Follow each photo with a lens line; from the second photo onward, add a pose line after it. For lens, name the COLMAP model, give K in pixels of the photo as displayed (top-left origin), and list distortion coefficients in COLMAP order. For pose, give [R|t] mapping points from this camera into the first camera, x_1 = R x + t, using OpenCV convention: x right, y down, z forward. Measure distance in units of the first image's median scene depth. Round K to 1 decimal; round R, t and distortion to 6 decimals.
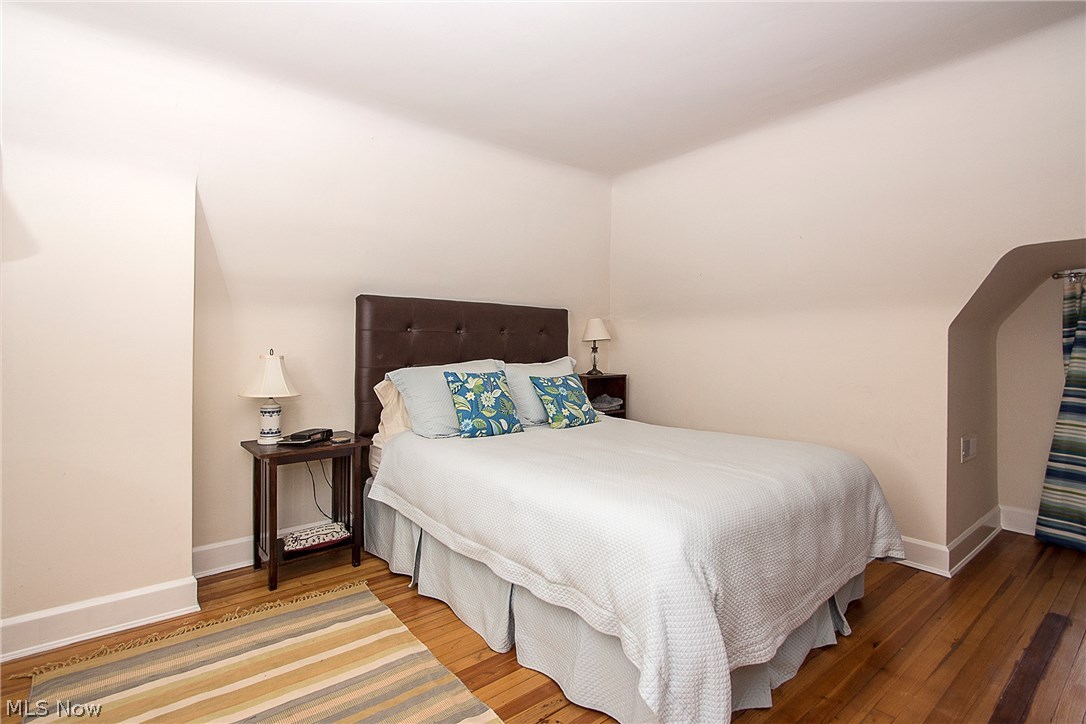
lens RADIAL K [[524.4, 0, 542.6], [0, 524.4, 327.3], [0, 0, 1]] dist [0.003371, -0.004385]
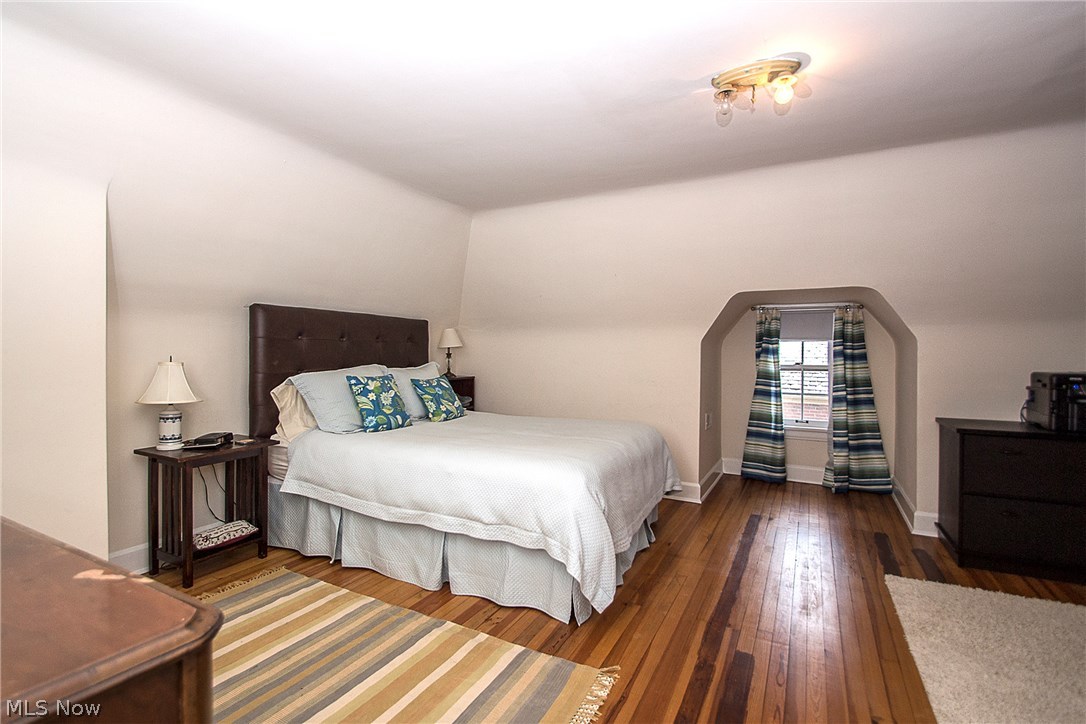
lens RADIAL K [[524.4, 0, 542.6], [0, 524.4, 327.3], [0, 0, 1]] dist [0.003371, -0.004385]
pose [[0.913562, 0.021067, 0.406154, -0.278549], [-0.018532, 0.999777, -0.010173, -0.016941], [-0.406278, 0.001767, 0.913748, -0.216807]]
